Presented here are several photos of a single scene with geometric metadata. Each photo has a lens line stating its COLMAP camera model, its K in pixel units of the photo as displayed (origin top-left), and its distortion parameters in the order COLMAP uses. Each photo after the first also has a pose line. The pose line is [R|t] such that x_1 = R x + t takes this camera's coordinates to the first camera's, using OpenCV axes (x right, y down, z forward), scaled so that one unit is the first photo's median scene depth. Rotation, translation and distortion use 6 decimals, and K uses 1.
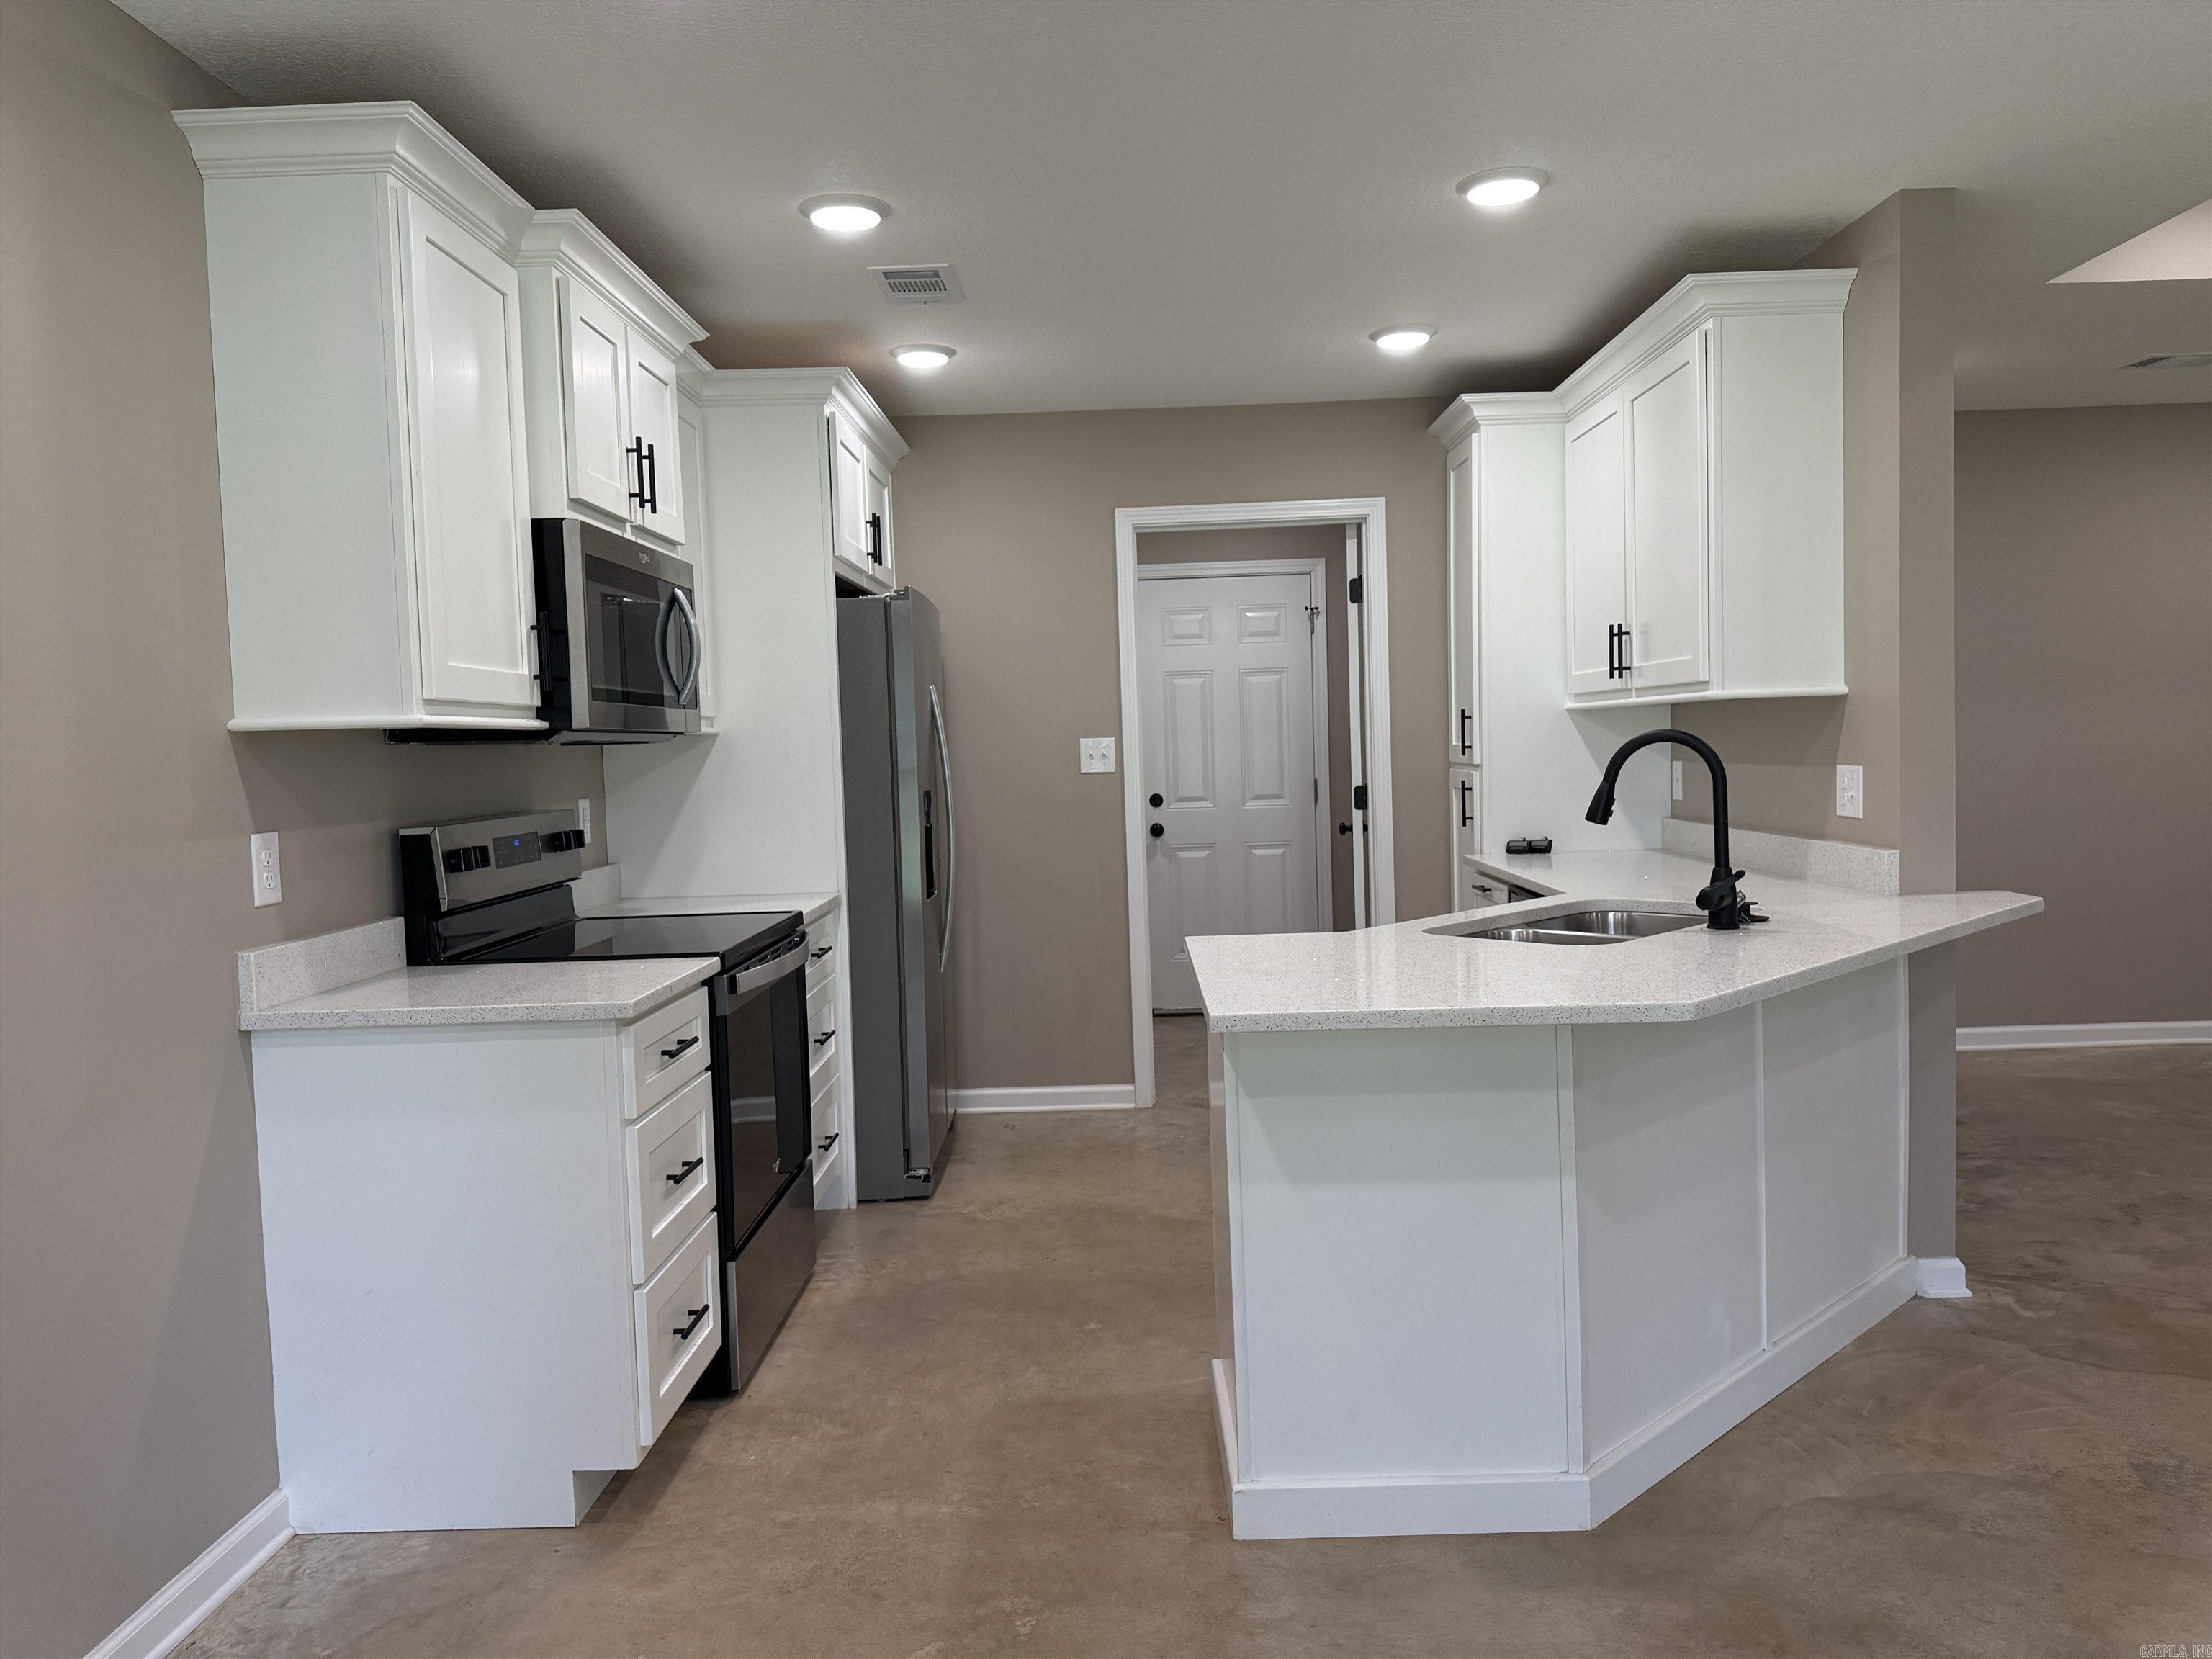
lens RADIAL K [[1557.0, 0, 1099.7], [0, 1557.0, 834.3], [0, 0, 1]] dist [0.063787, -0.080153]
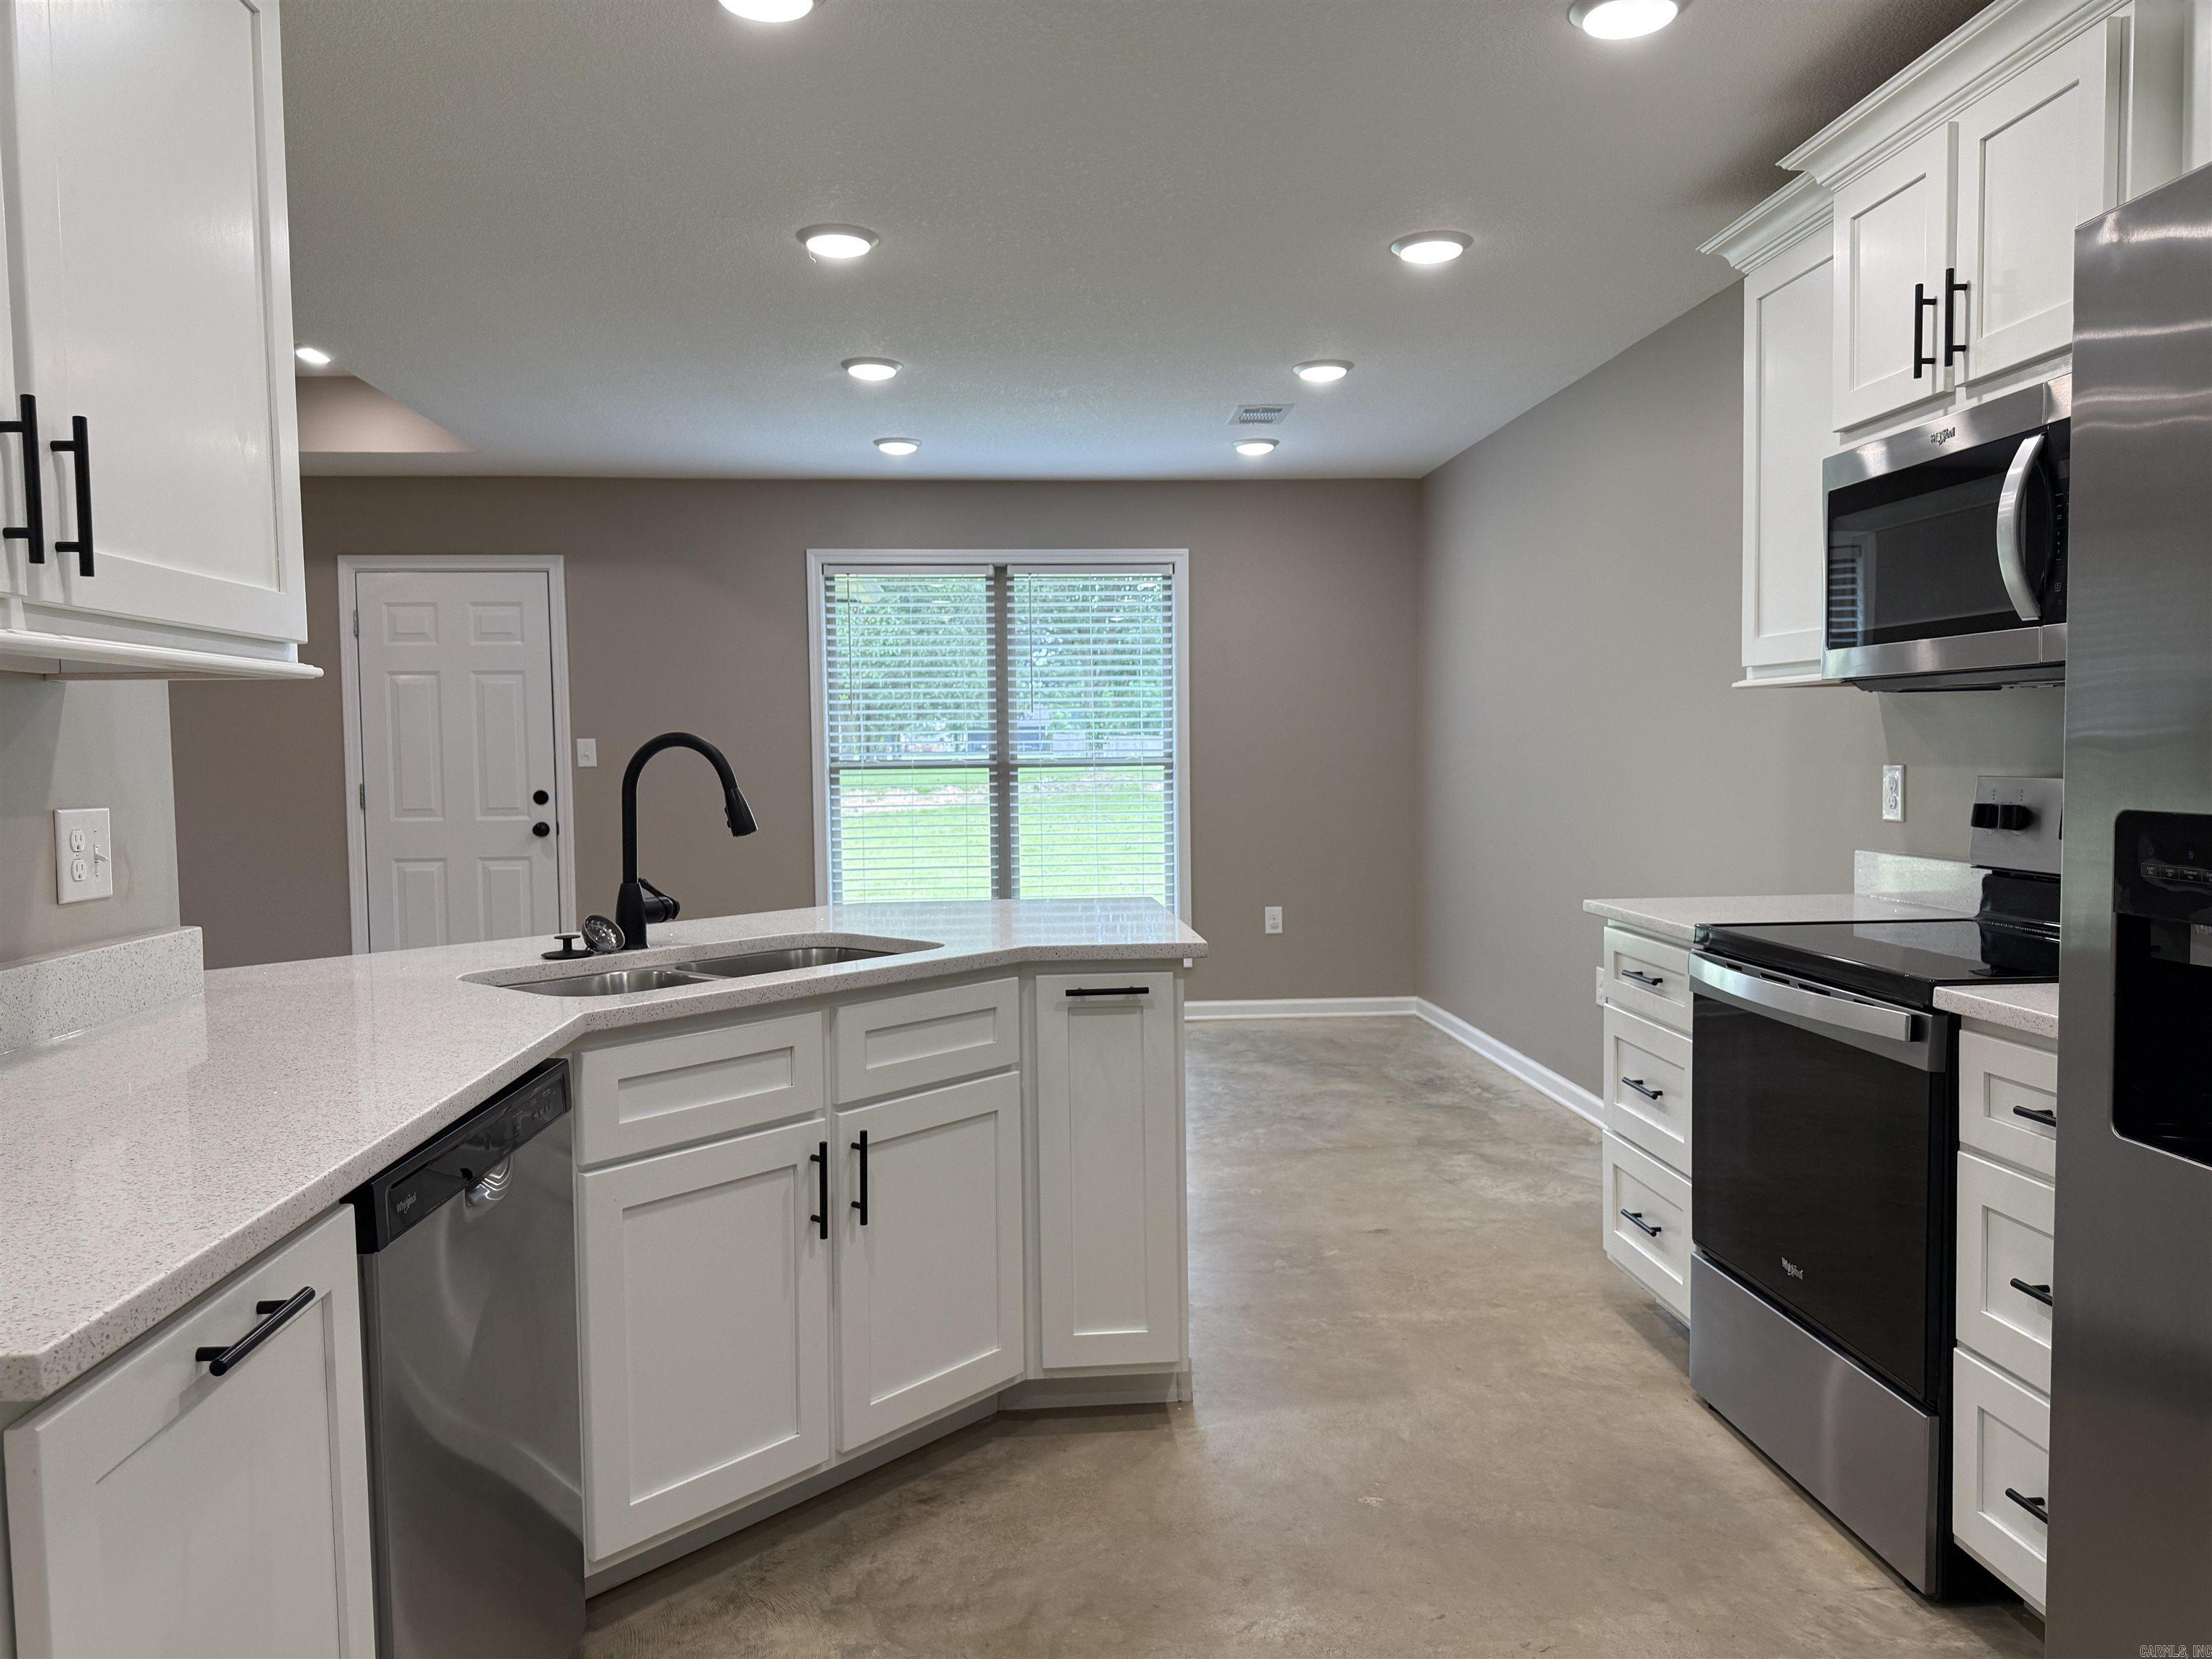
lens RADIAL K [[1557.0, 0, 1111.5], [0, 1557.0, 833.5], [0, 0, 1]] dist [0.063787, -0.080153]
pose [[-0.993903, 0.049861, -0.098341, 0.194250], [0.038457, 0.992664, 0.114629, -0.099103], [0.103335, 0.110148, -0.988529, 1.865758]]
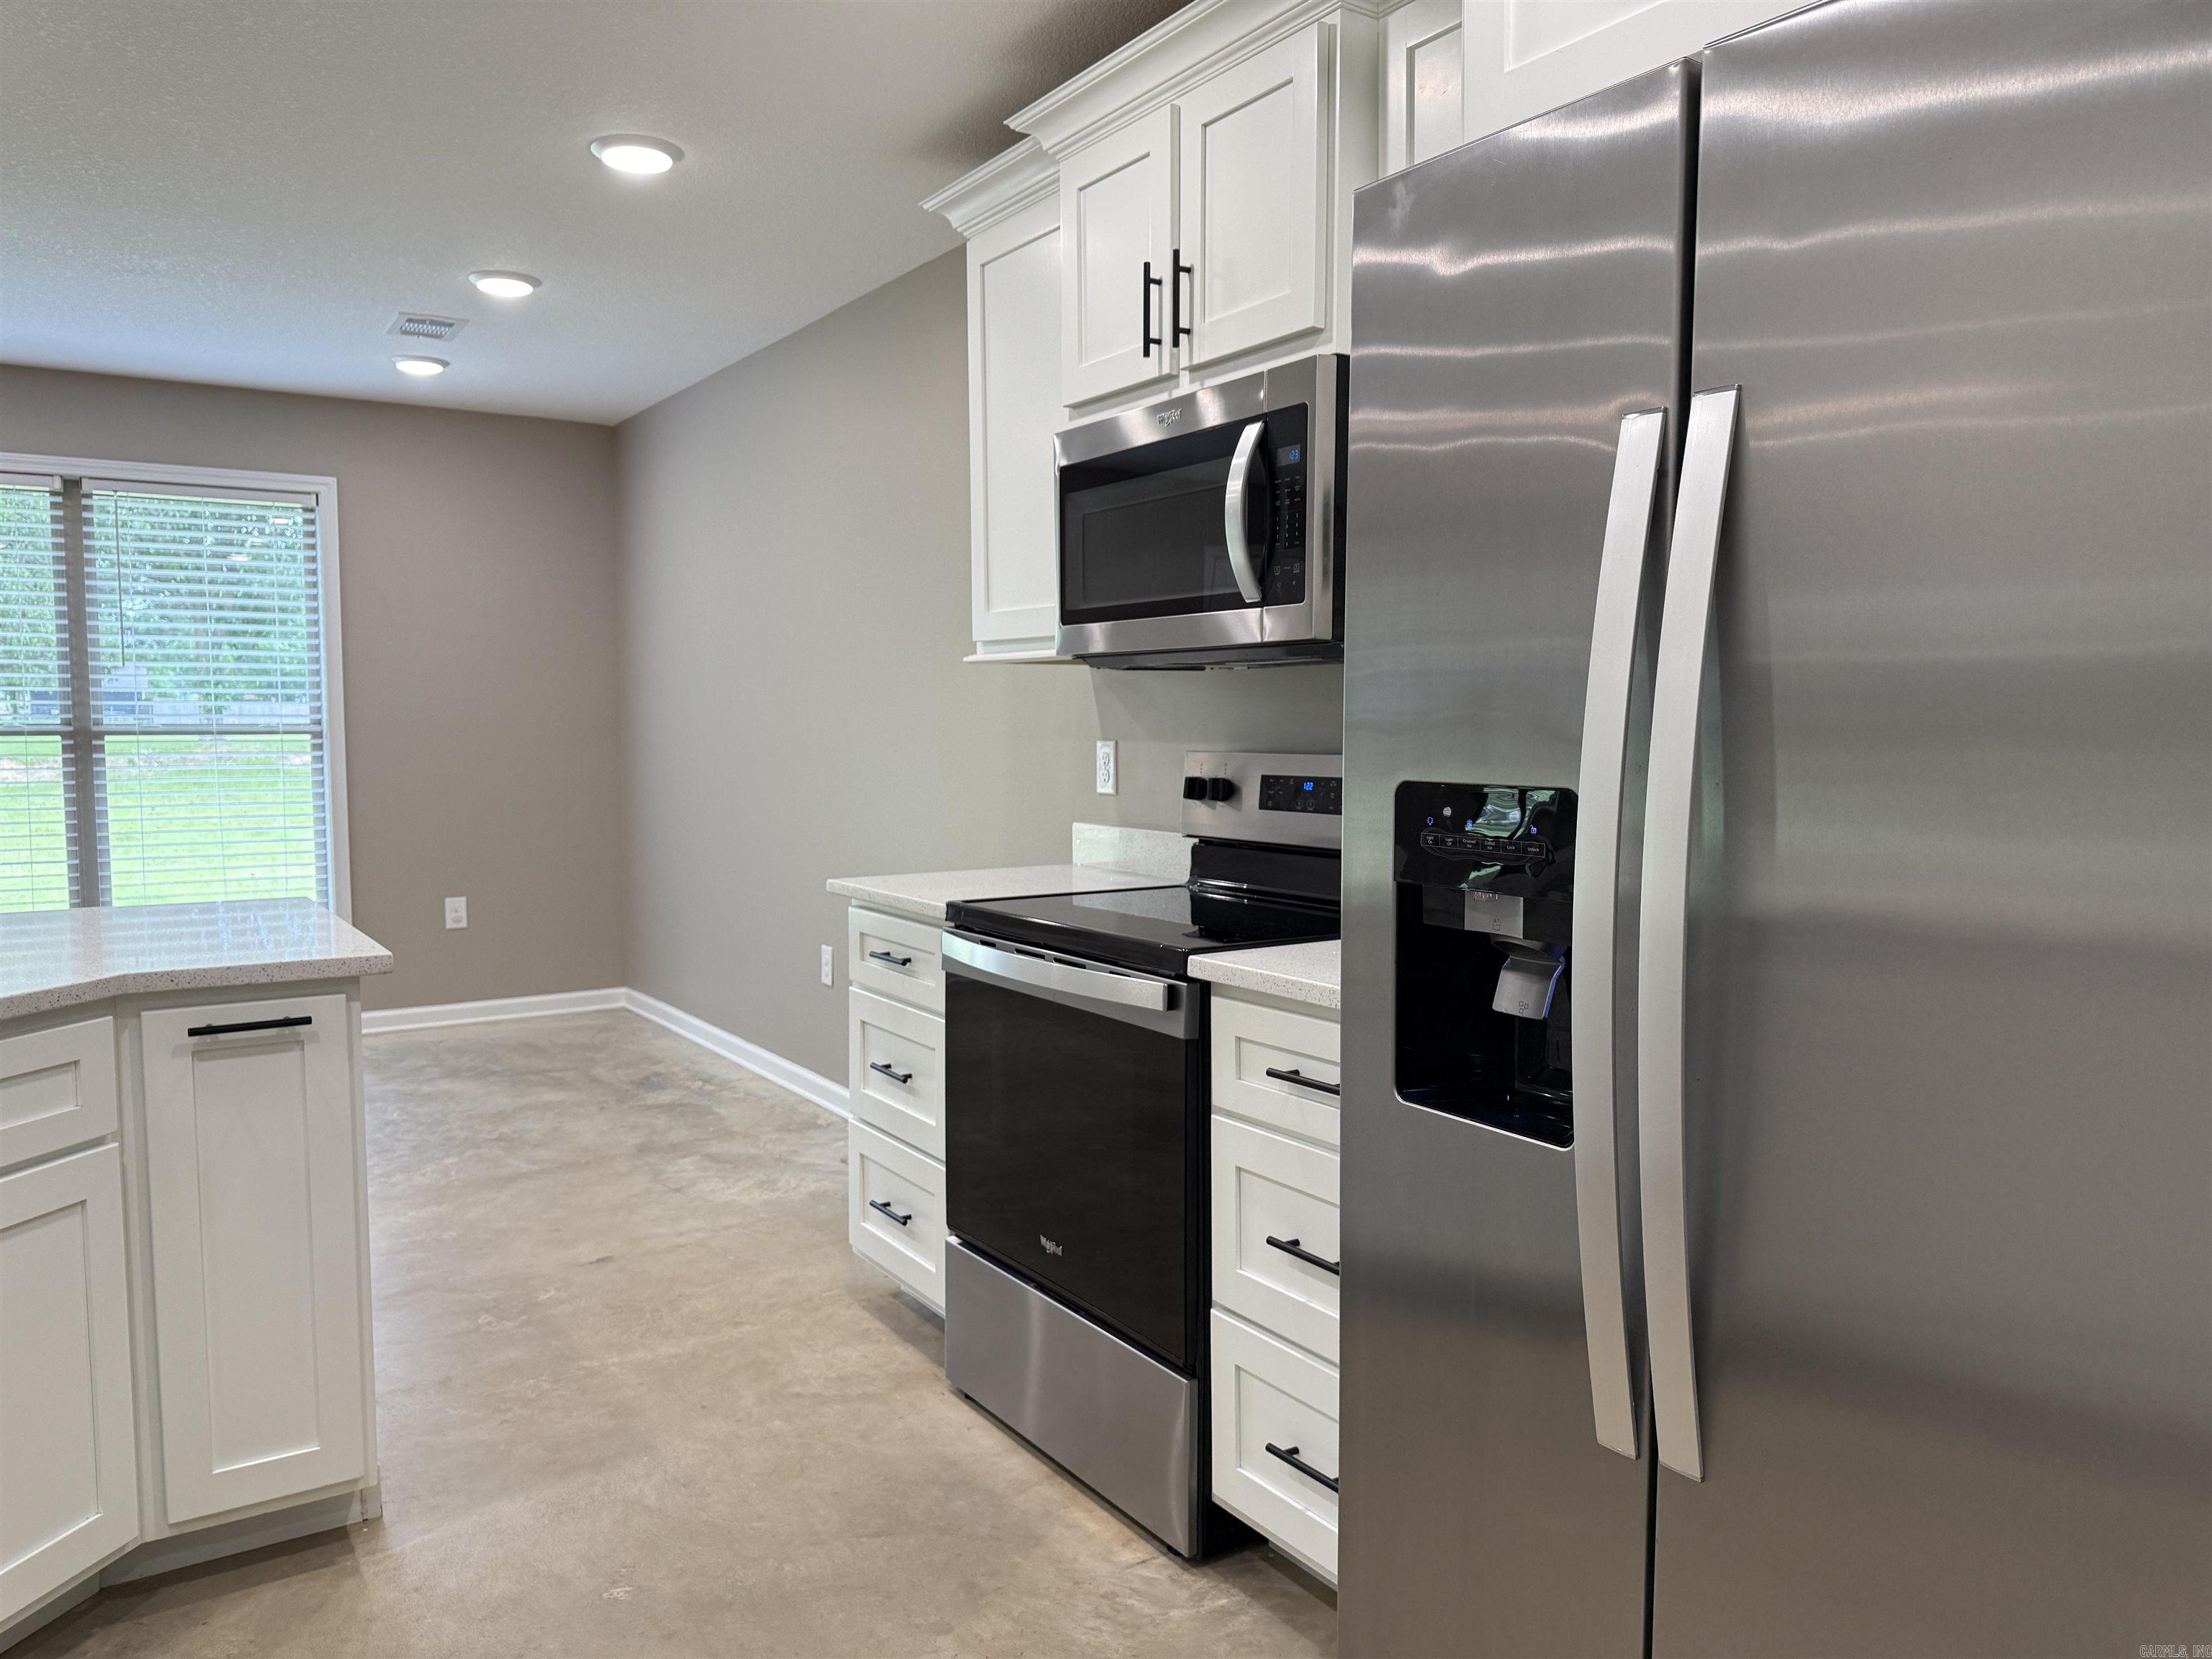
lens RADIAL K [[1557.0, 0, 1095.3], [0, 1557.0, 839.6], [0, 0, 1]] dist [0.063787, -0.080153]
pose [[-0.824291, 0.074173, -0.561286, 0.190144], [-0.007599, 0.989842, 0.141967, -0.088798], [0.566115, 0.121287, -0.815355, 1.759766]]
